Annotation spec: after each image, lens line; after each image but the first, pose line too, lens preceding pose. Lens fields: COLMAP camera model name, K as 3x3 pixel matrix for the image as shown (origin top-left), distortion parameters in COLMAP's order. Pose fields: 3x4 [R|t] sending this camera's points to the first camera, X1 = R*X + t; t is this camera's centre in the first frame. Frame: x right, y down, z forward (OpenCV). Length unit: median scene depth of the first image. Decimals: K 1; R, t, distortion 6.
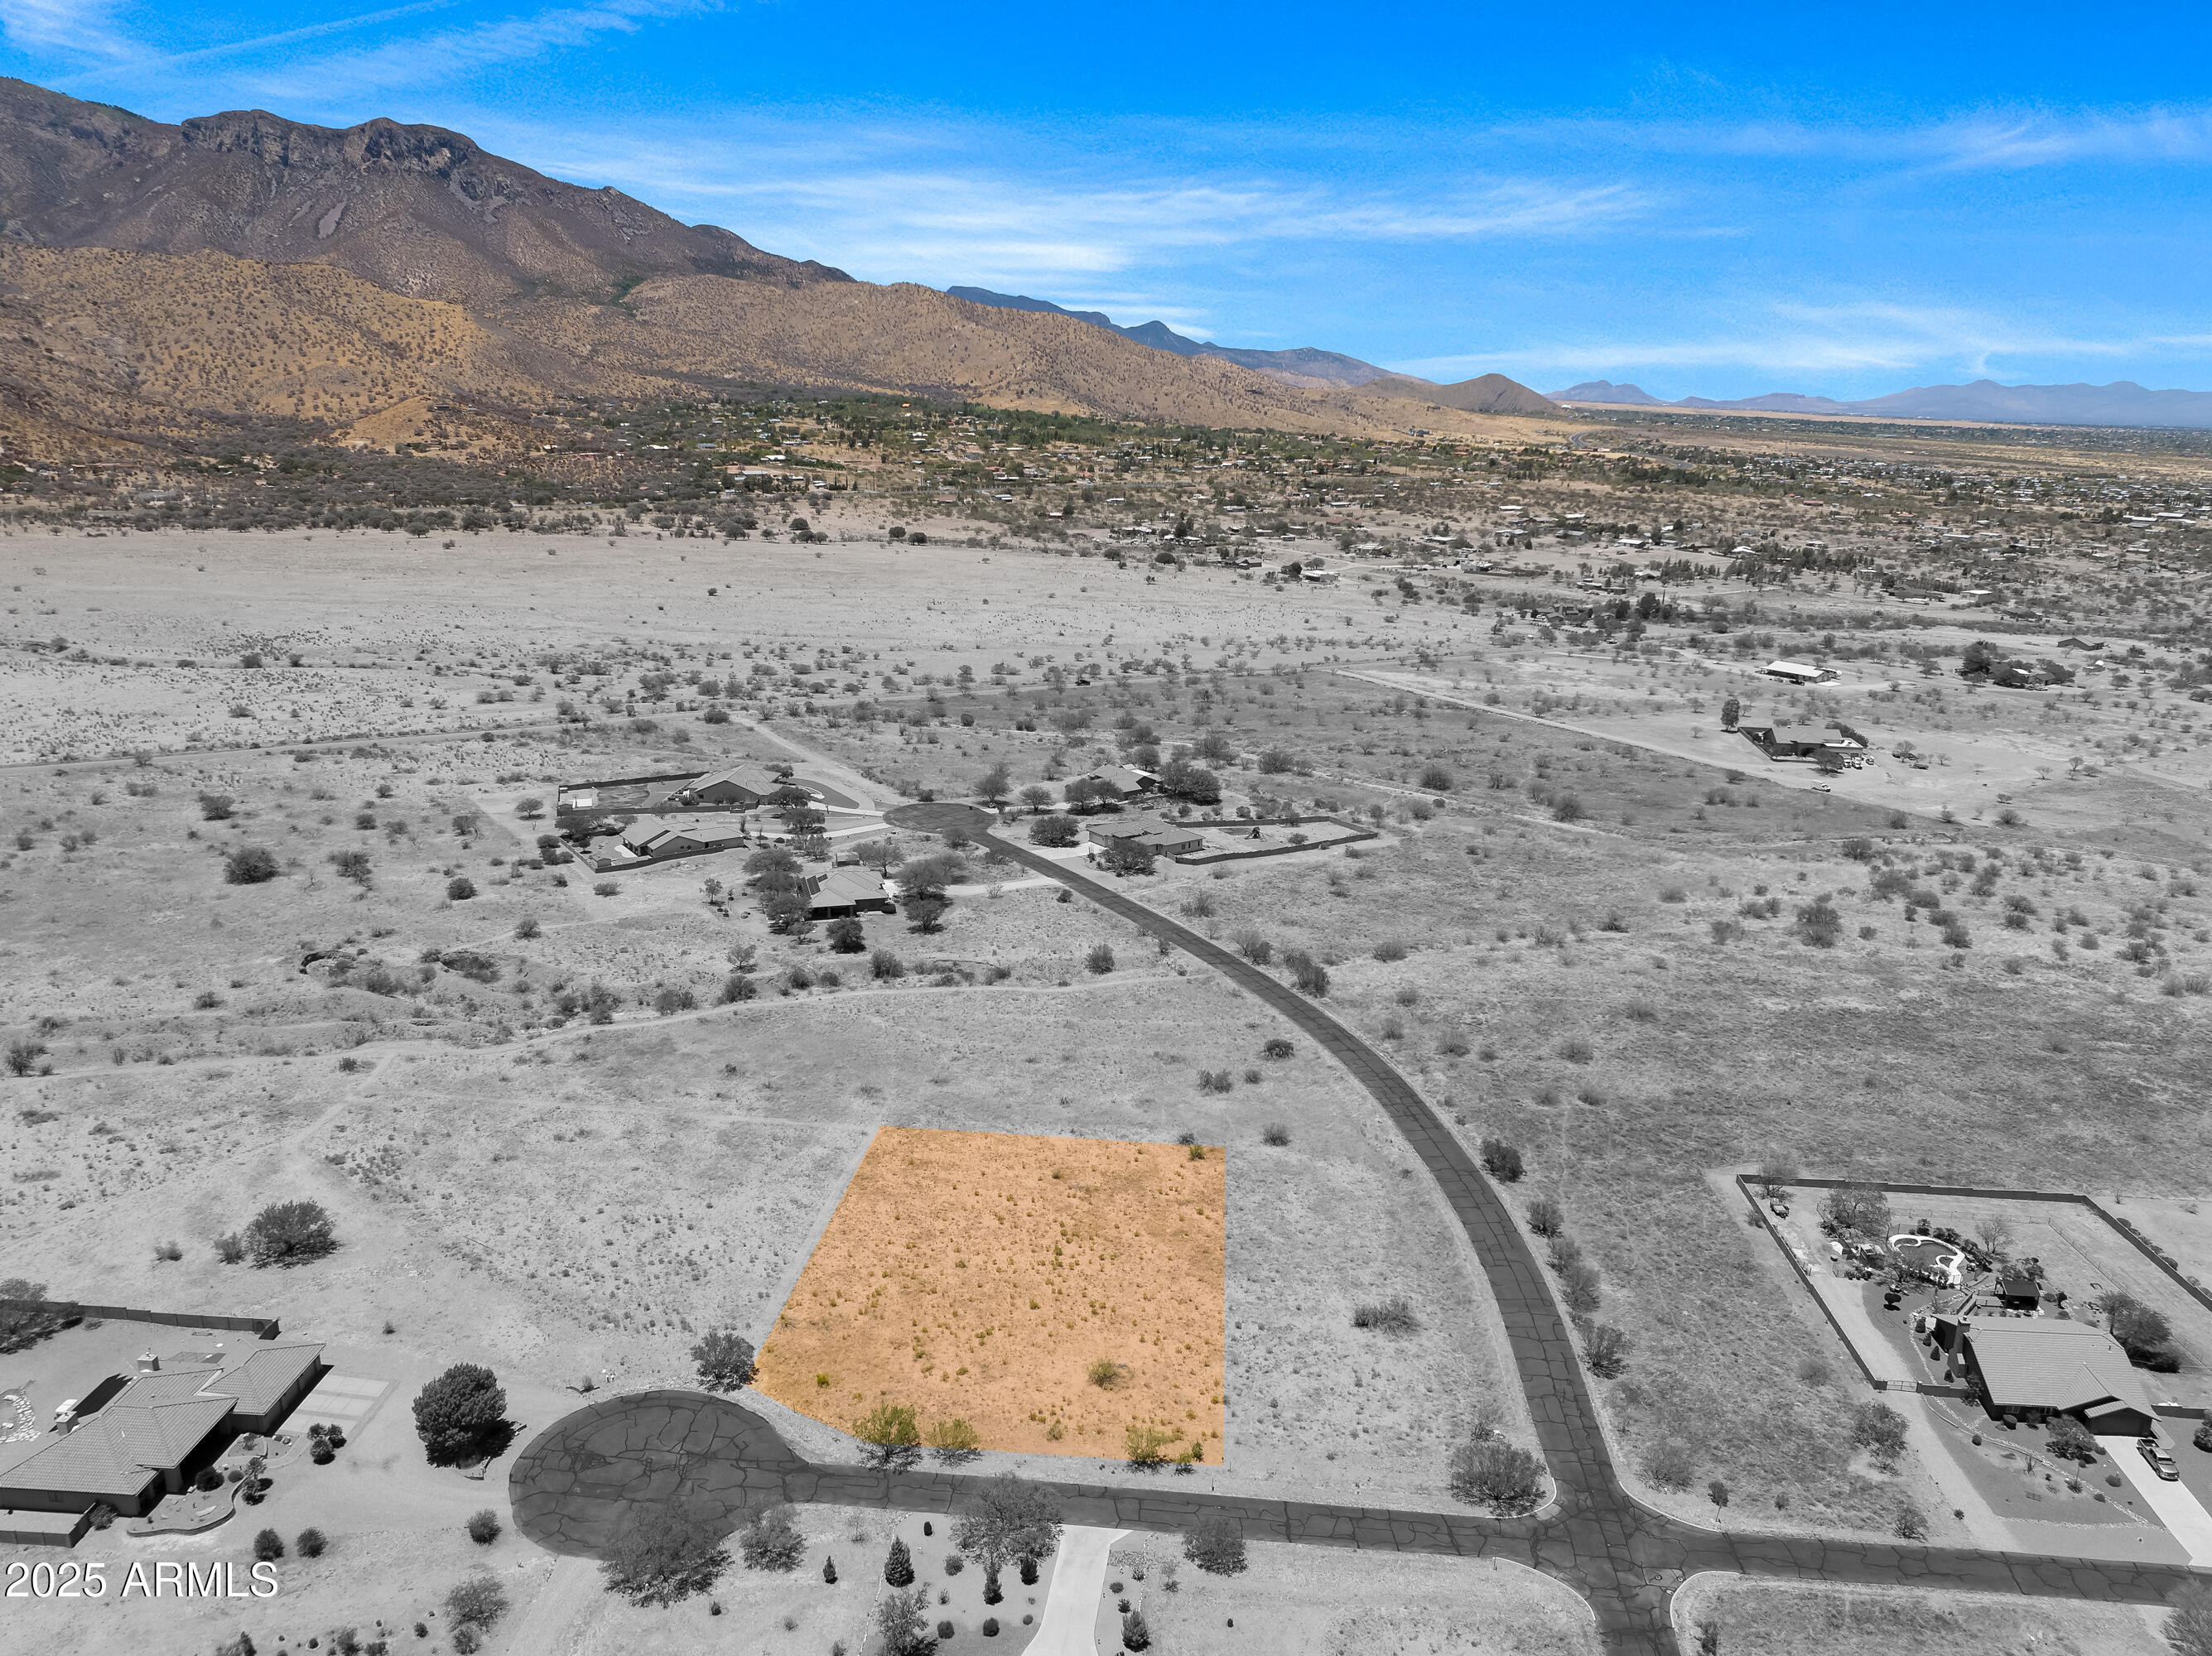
lens RADIAL K [[1589.7, 0, 1119.2], [0, 1589.7, 814.0], [0, 0, 1]] dist [-0.041040, 0.008574]
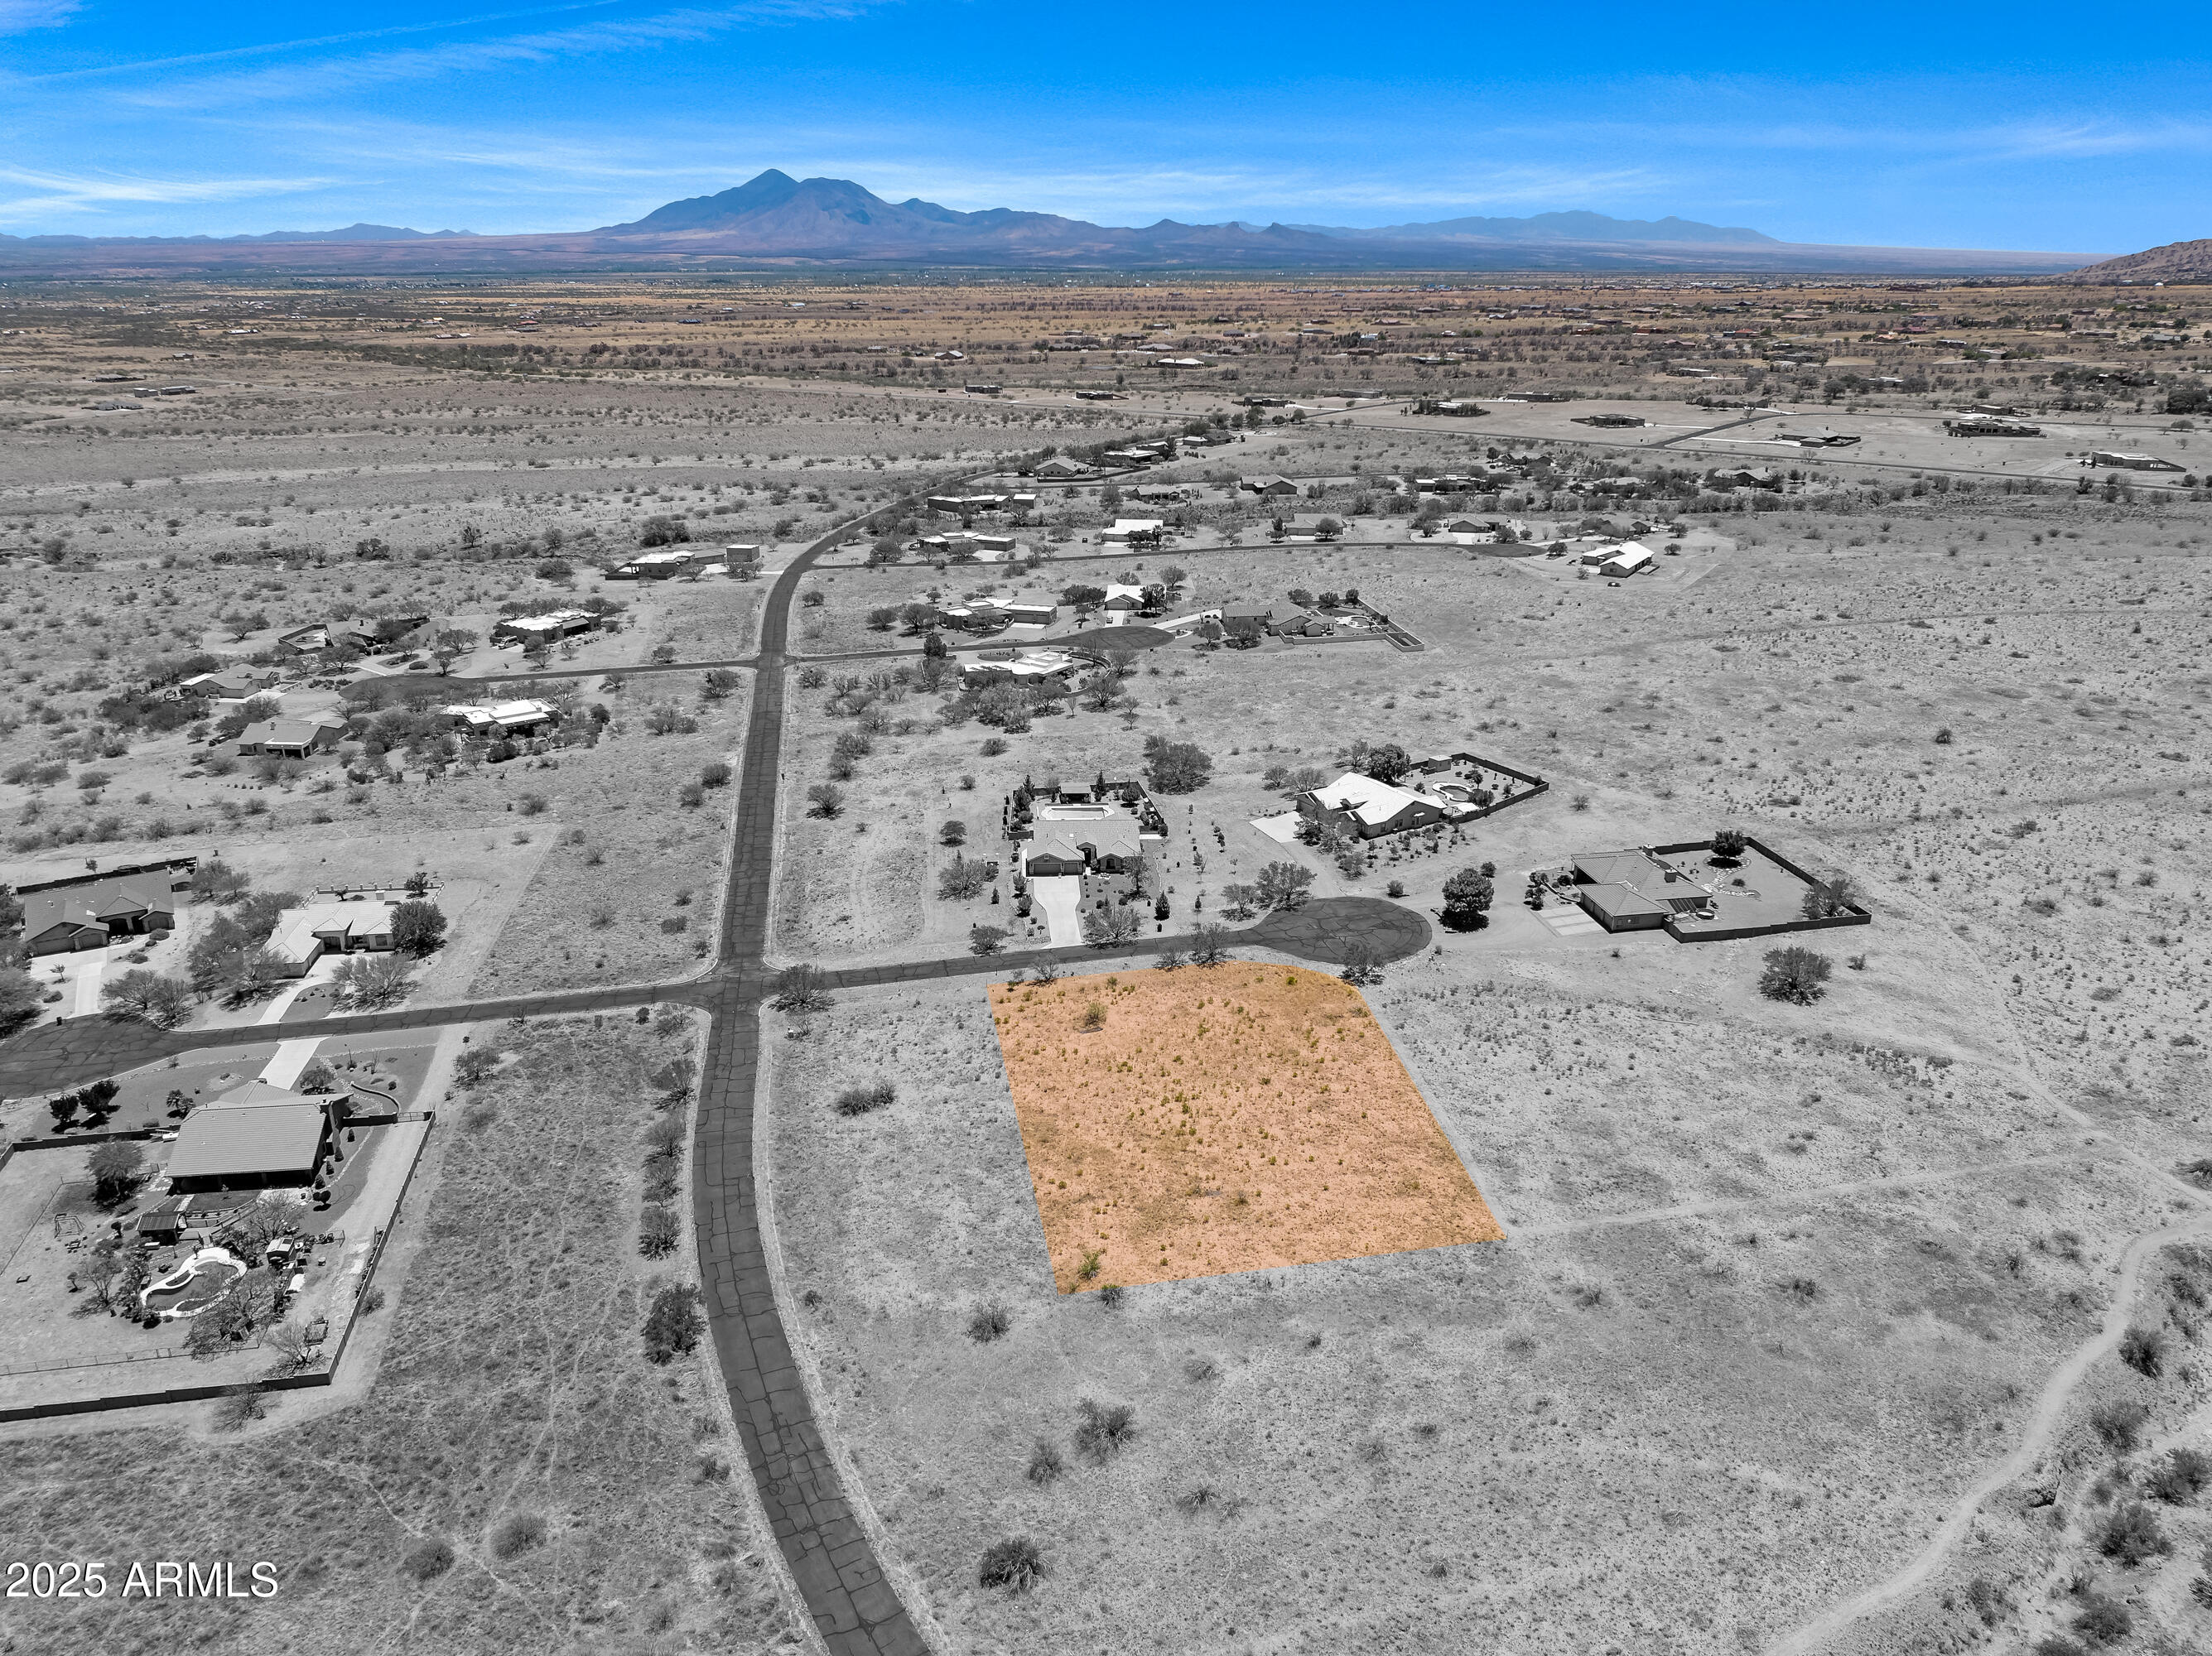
lens RADIAL K [[1589.7, 0, 1100.3], [0, 1589.7, 807.8], [0, 0, 1]] dist [-0.041040, 0.008574]
pose [[-0.974209, 0.059559, -0.217646, 0.134962], [-0.076439, 0.820404, 0.566652, -0.271340], [0.212306, 0.568674, -0.794692, 1.019670]]
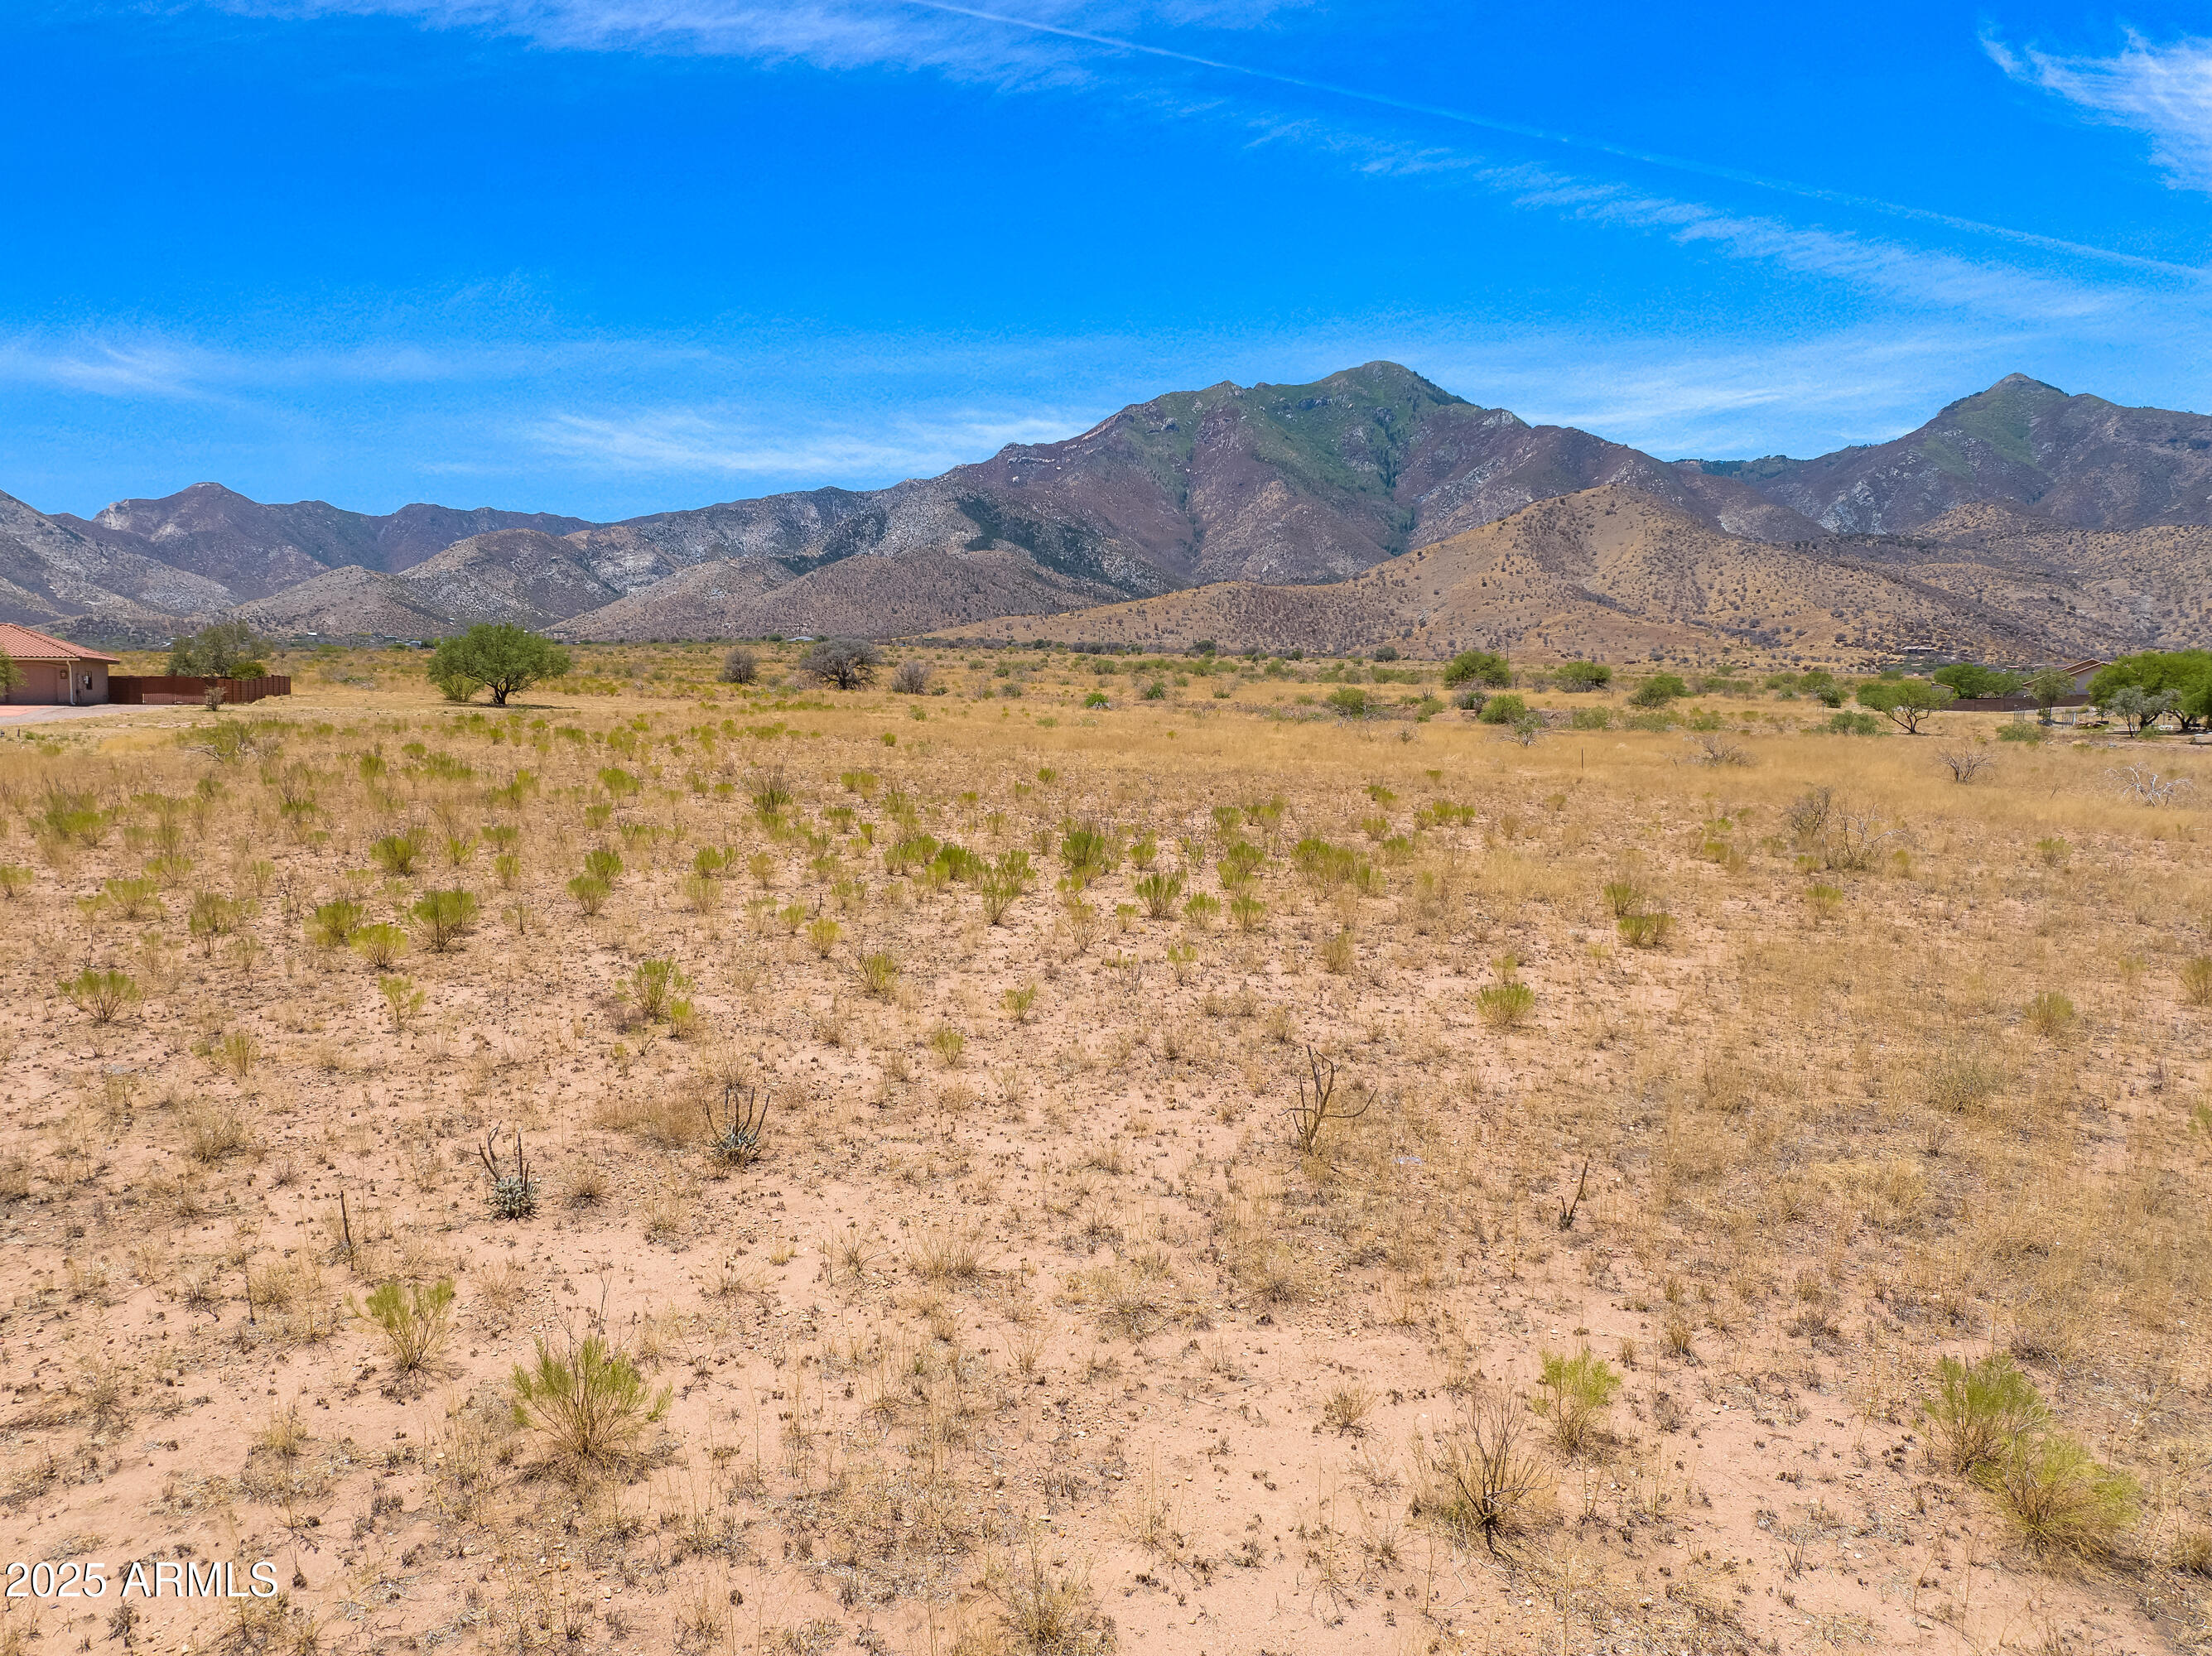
lens RADIAL K [[1589.7, 0, 1126.7], [0, 1589.7, 829.1], [0, 0, 1]] dist [-0.041040, 0.008574]
pose [[0.389990, 0.051995, -0.919350, 0.075438], [-0.233065, 0.971469, -0.043924, 0.168318], [0.890836, 0.231399, 0.390982, 0.558953]]
